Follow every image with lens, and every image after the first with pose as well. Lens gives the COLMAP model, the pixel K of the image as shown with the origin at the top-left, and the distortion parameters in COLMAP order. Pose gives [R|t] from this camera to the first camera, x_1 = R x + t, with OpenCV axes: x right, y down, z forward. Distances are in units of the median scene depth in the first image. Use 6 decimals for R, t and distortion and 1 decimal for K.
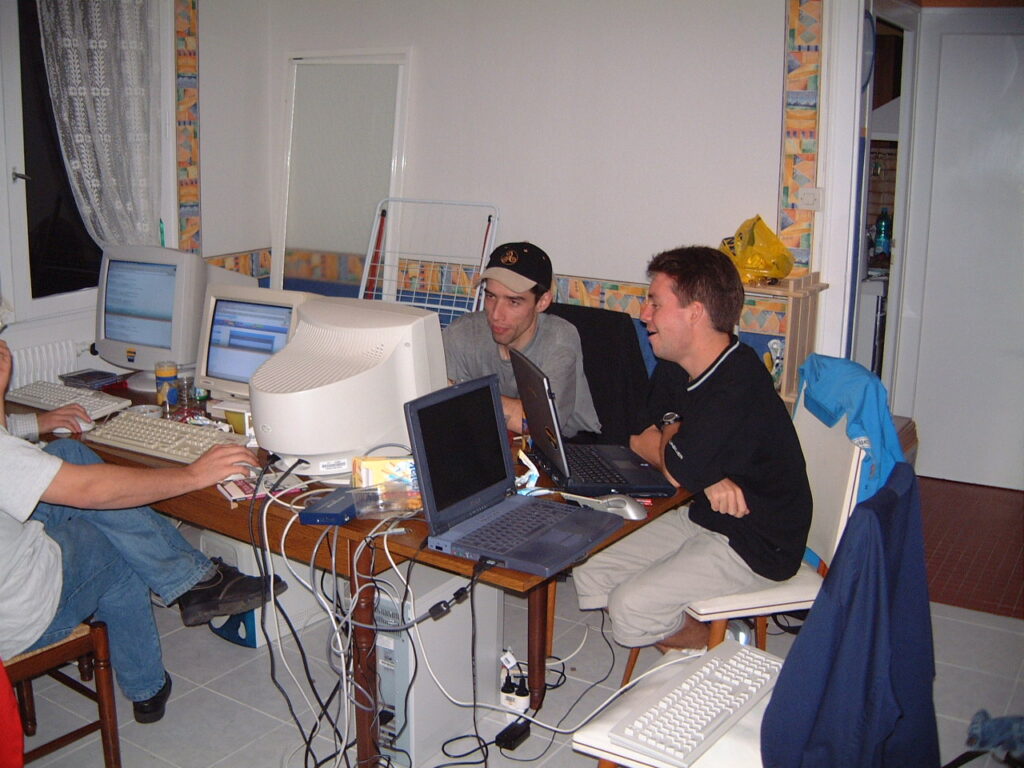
lens RADIAL K [[1132.3, 0, 512.0], [0, 1132.3, 384.0], [0, 0, 1]] dist [-0.310266, 0.261552]
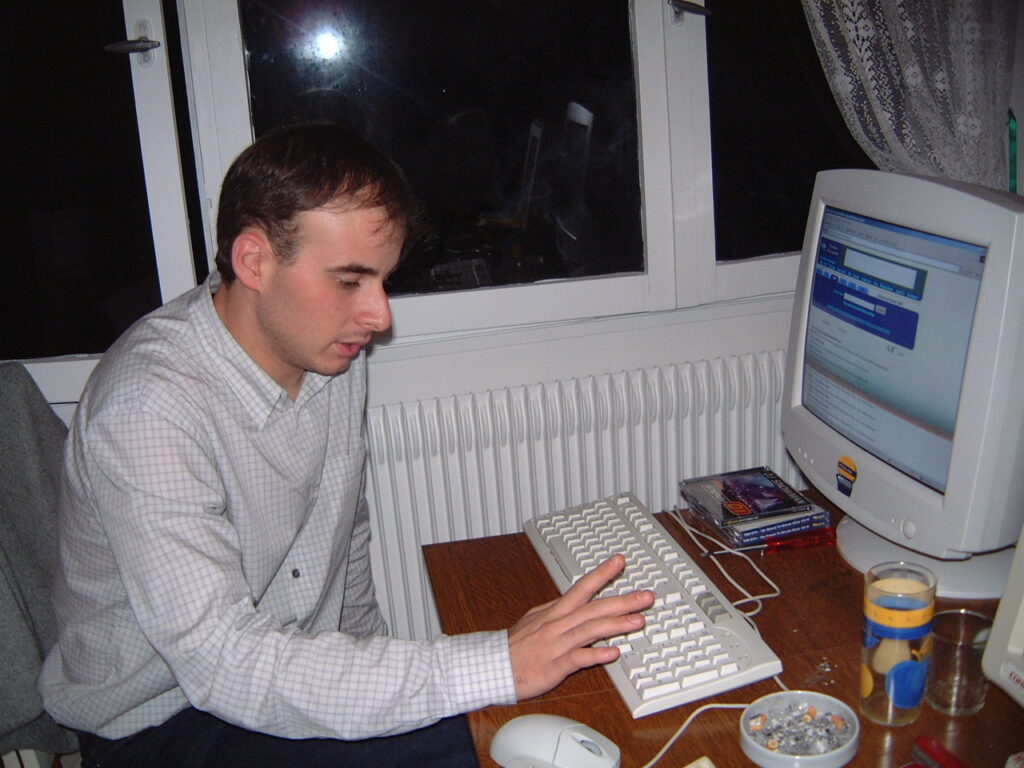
lens RADIAL K [[1132.3, 0, 512.0], [0, 1132.3, 384.0], [0, 0, 1]] dist [-0.310266, 0.261552]
pose [[0.706732, 0.147258, -0.691987, -0.147747], [-0.083433, 0.988621, 0.125173, -0.077426], [0.702545, -0.030729, 0.710975, 0.550821]]
